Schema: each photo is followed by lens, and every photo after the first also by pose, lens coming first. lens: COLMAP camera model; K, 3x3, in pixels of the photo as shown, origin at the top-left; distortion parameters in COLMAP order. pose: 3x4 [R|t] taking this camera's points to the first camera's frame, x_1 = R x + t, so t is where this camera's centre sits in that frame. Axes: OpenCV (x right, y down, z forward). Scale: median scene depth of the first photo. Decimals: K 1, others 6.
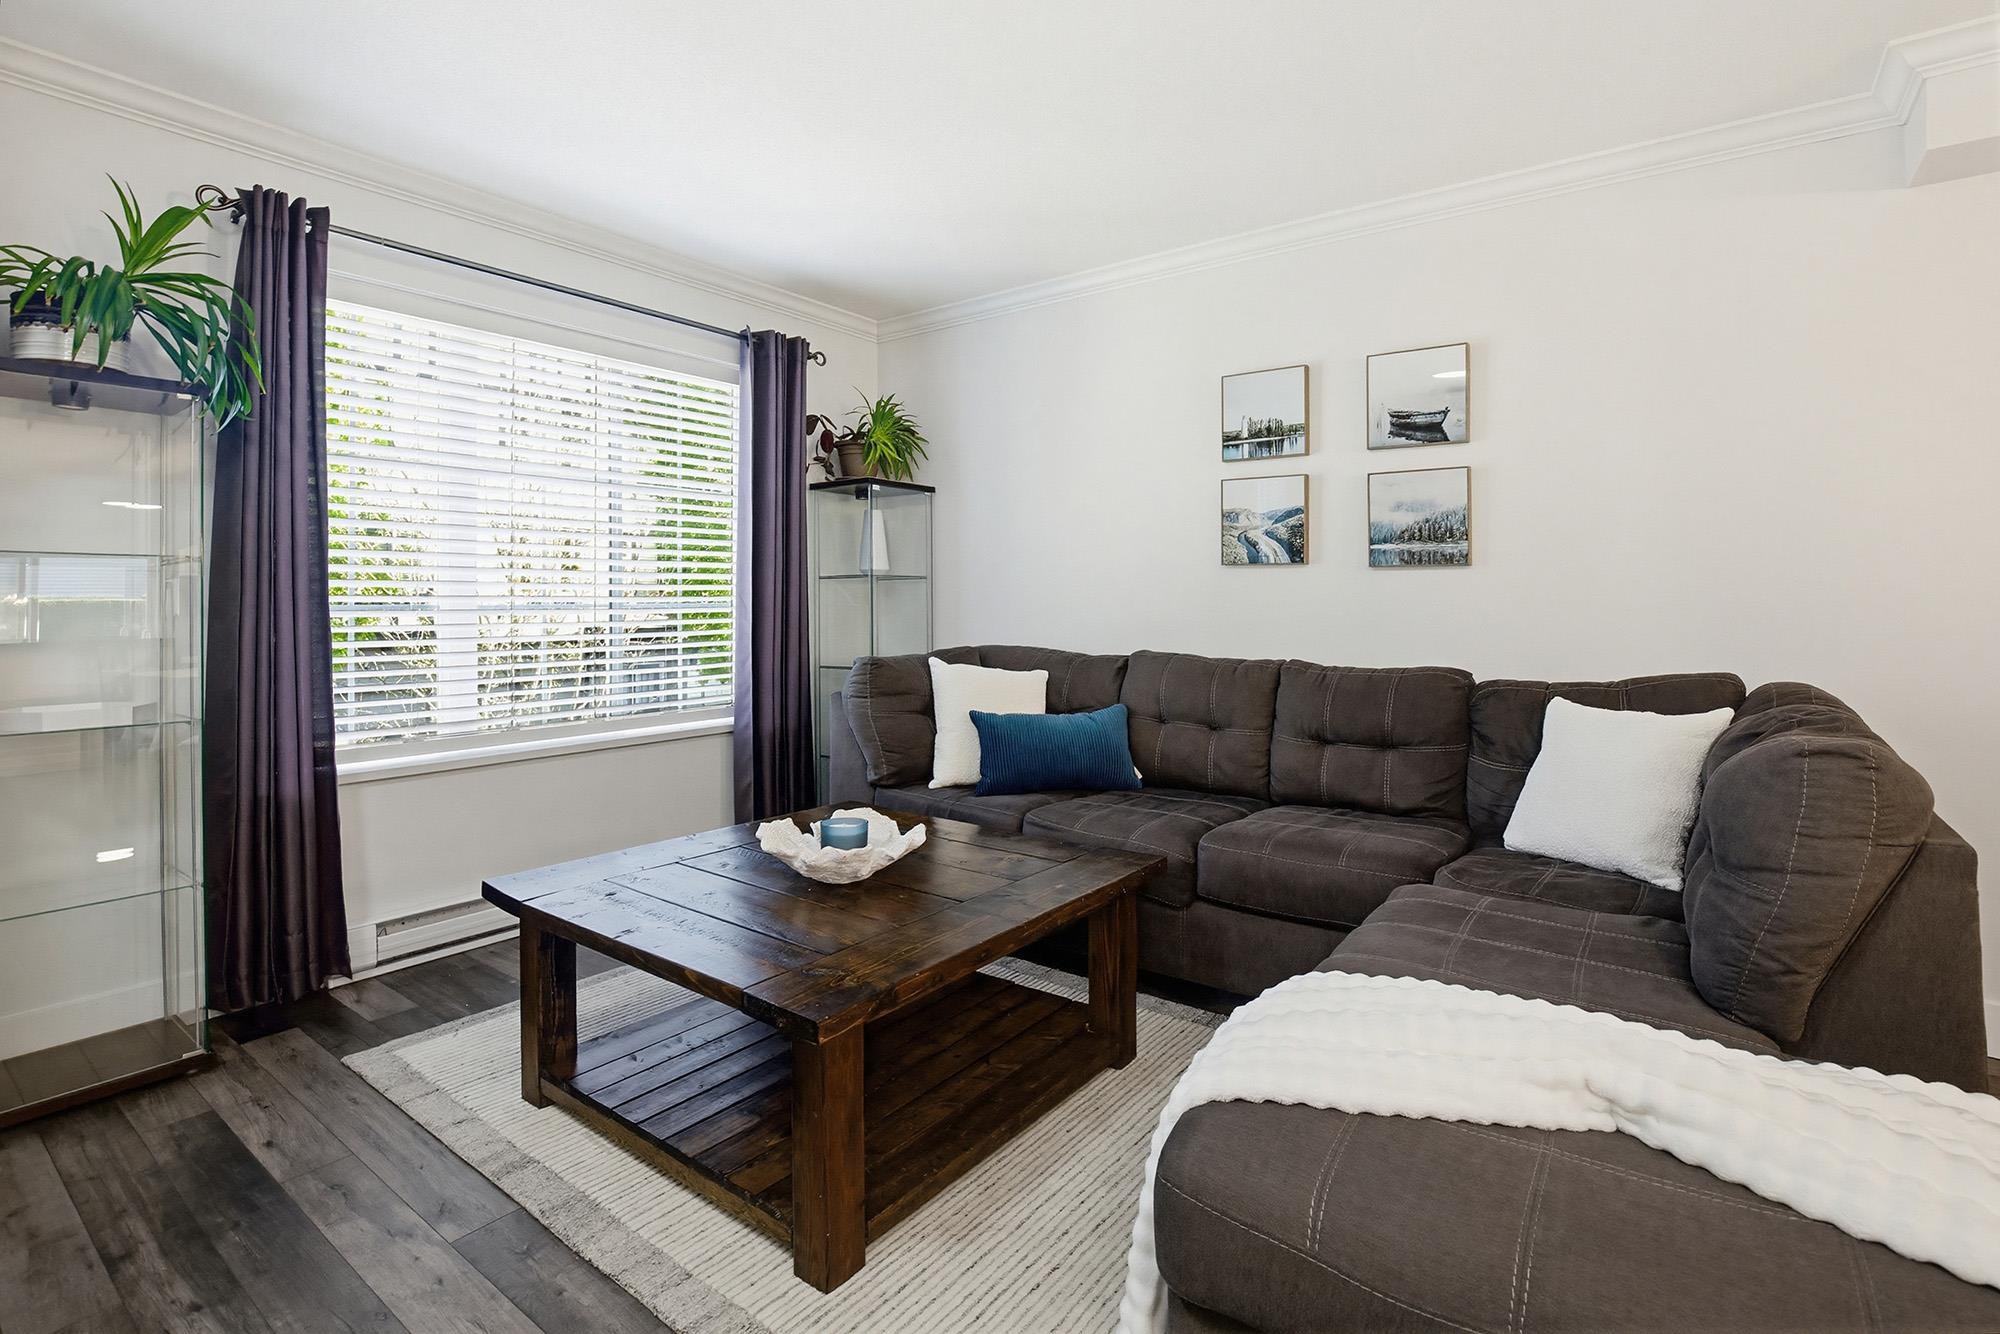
lens RADIAL K [[950.8, 0, 1003.7], [0, 950.8, 597.1], [0, 0, 1]] dist [-0.039164, 0.008529]
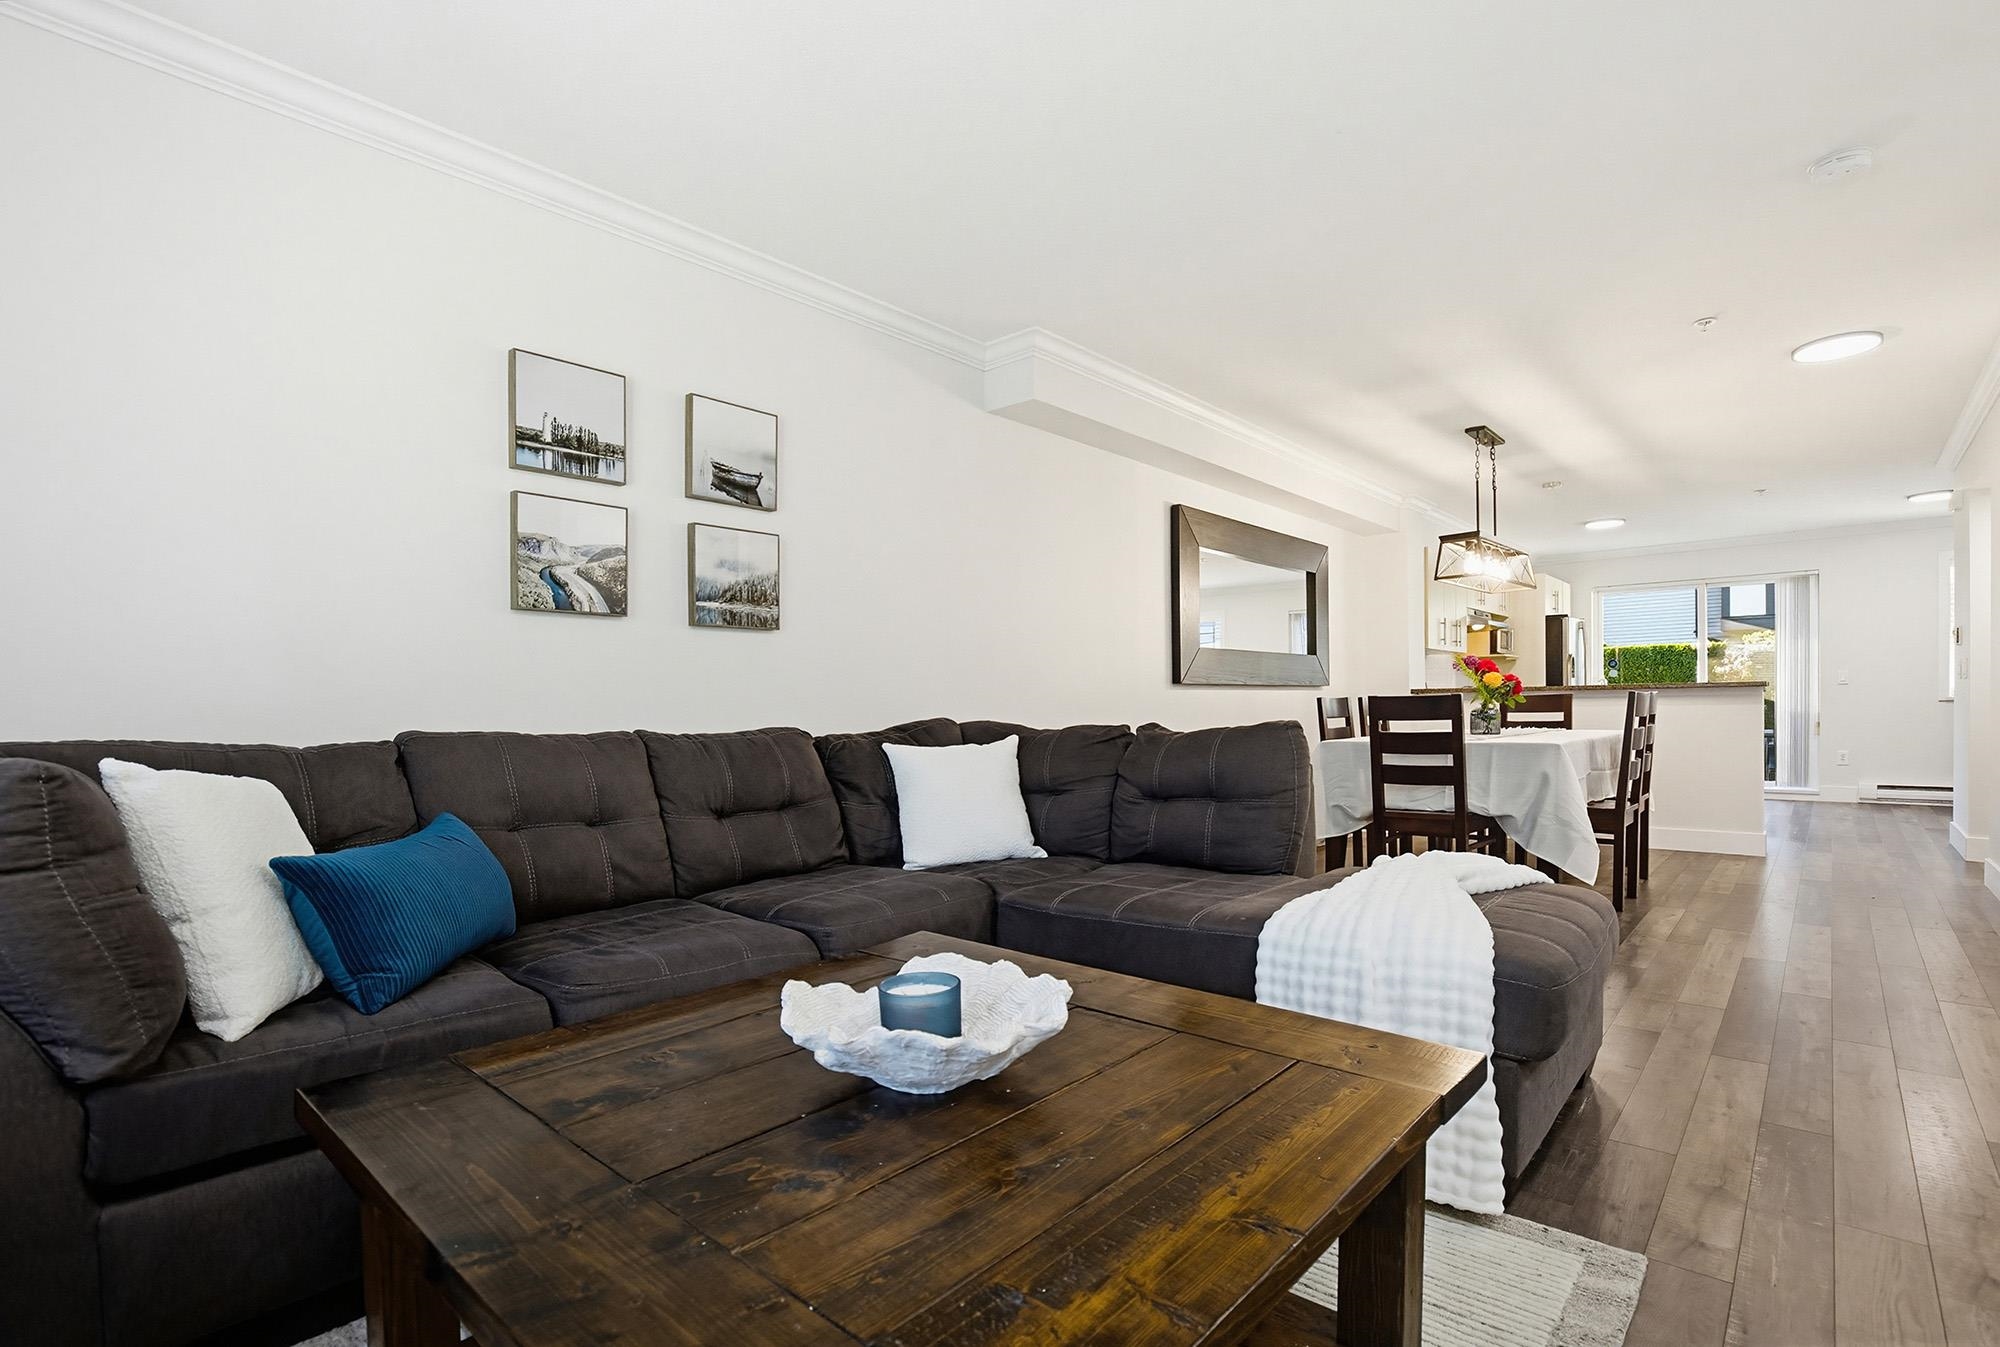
lens RADIAL K [[954.7, 0, 1015.8], [0, 954.7, 726.4], [0, 0, 1]] dist [-0.023224, 0.000241]
pose [[0.073903, -0.026669, 0.996909, -0.503383], [0.011689, 0.999597, 0.025874, 0.045096], [-0.997197, 0.009741, 0.074185, 0.610618]]
